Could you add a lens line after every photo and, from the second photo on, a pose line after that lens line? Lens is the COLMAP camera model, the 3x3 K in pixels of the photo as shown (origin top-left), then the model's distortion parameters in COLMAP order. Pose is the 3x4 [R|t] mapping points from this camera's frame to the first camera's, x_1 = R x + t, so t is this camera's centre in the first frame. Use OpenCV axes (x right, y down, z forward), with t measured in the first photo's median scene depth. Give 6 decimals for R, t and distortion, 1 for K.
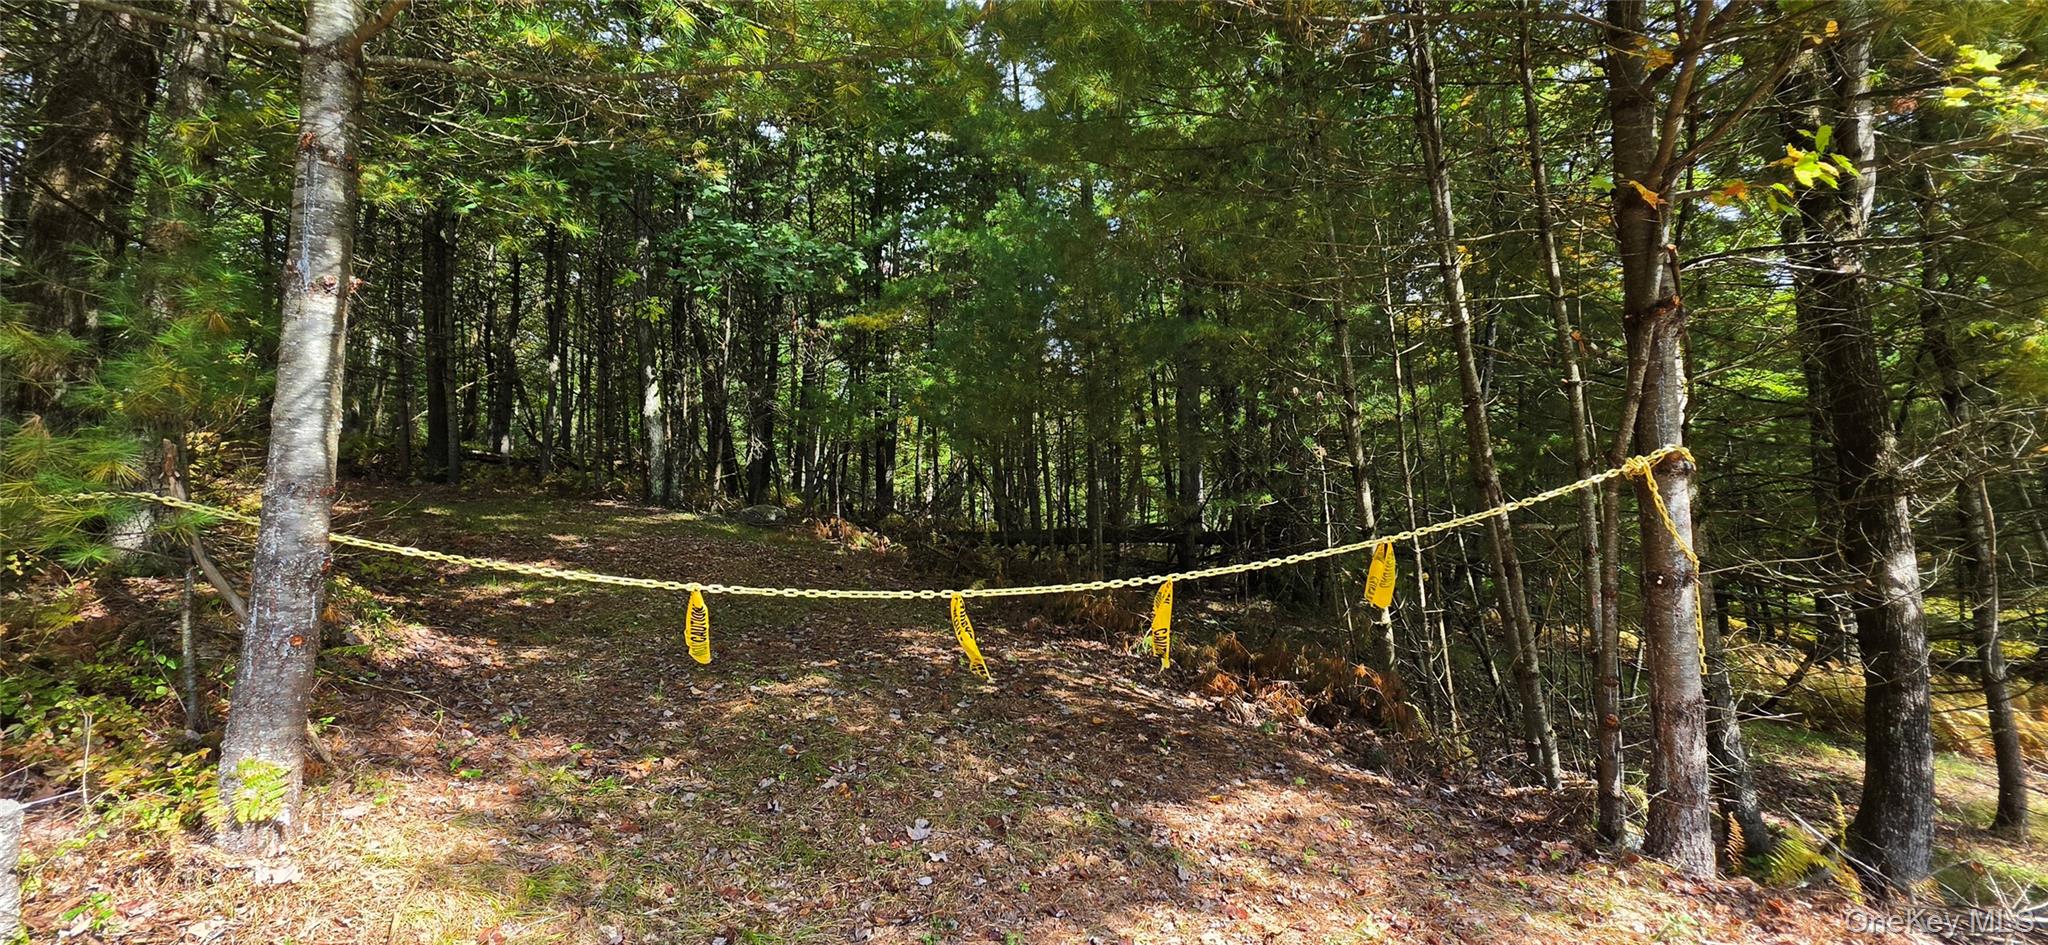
lens RADIAL K [[819.1, 0, 1020.2], [0, 819.1, 473.0], [0, 0, 1]] dist [-0.001538, 0.000851]
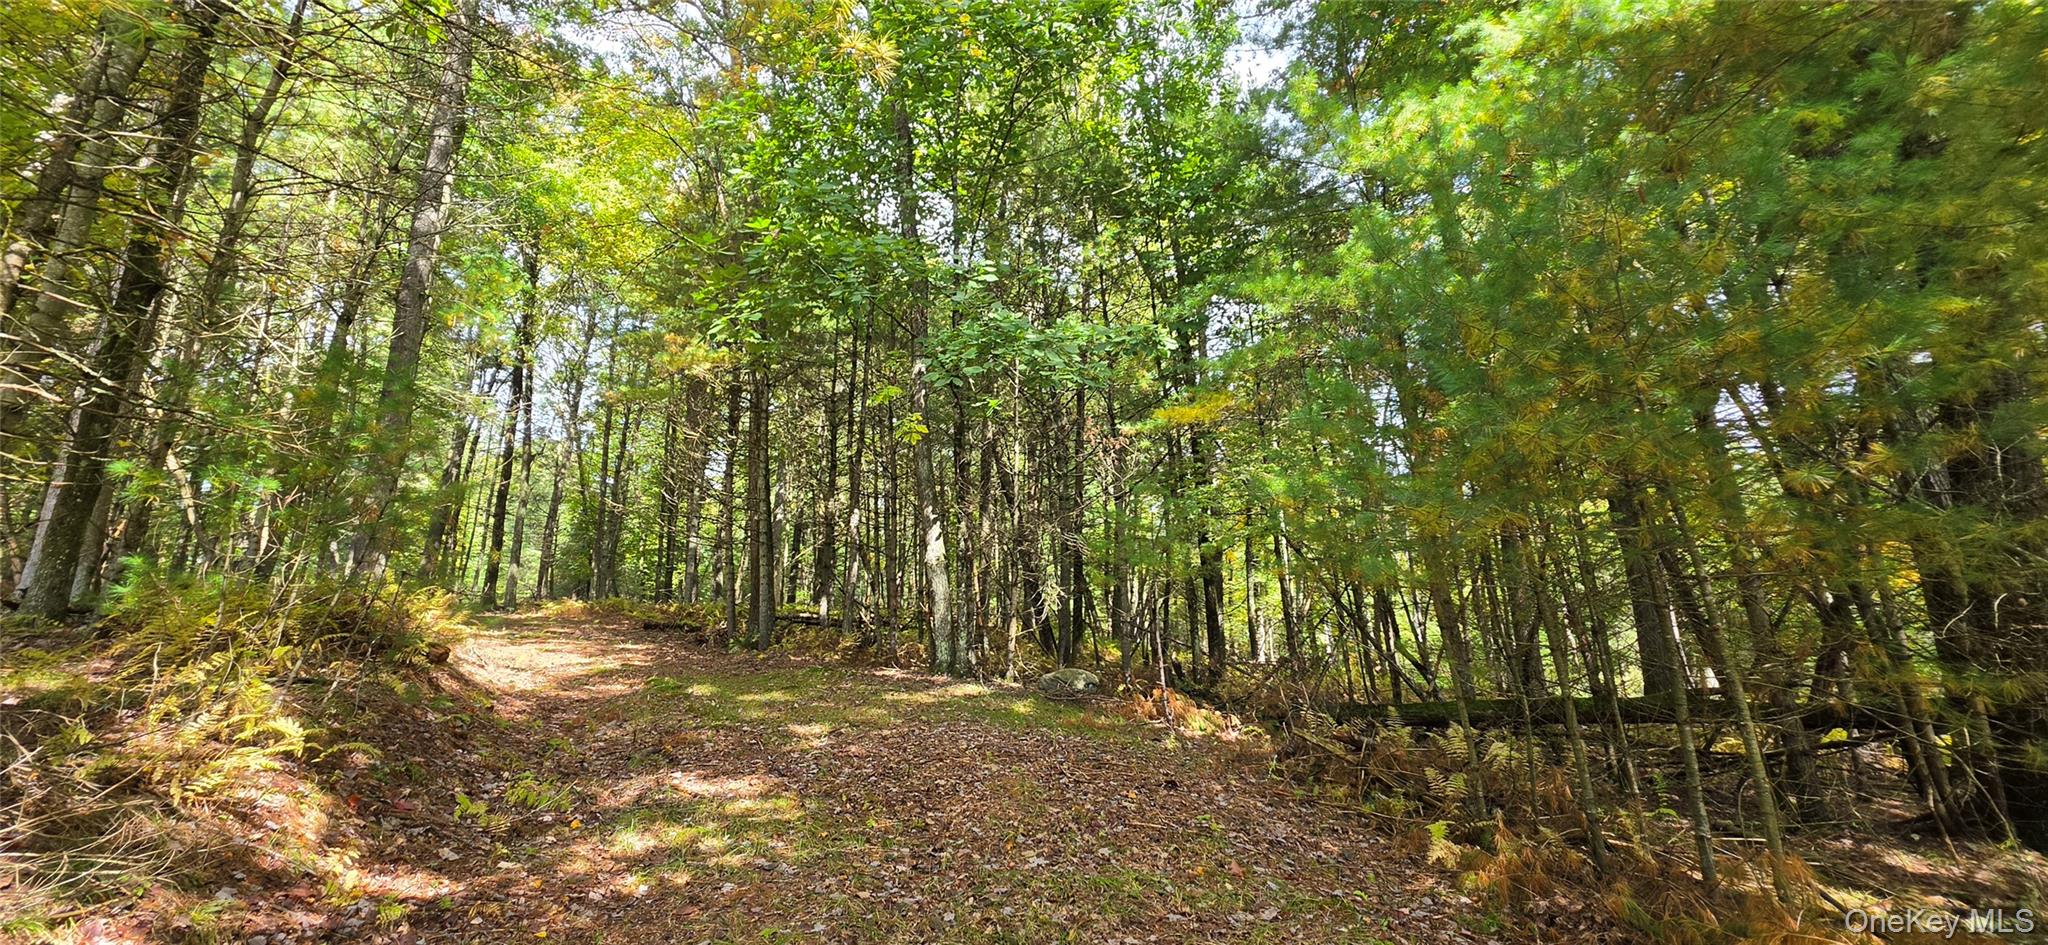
lens RADIAL K [[819.1, 0, 1020.2], [0, 819.1, 473.0], [0, 0, 1]] dist [-0.001538, 0.000851]
pose [[0.925834, -0.106527, -0.362607, -0.054213], [0.042492, 0.982710, -0.180207, -0.006099], [0.375535, 0.151434, 0.914353, 0.249424]]
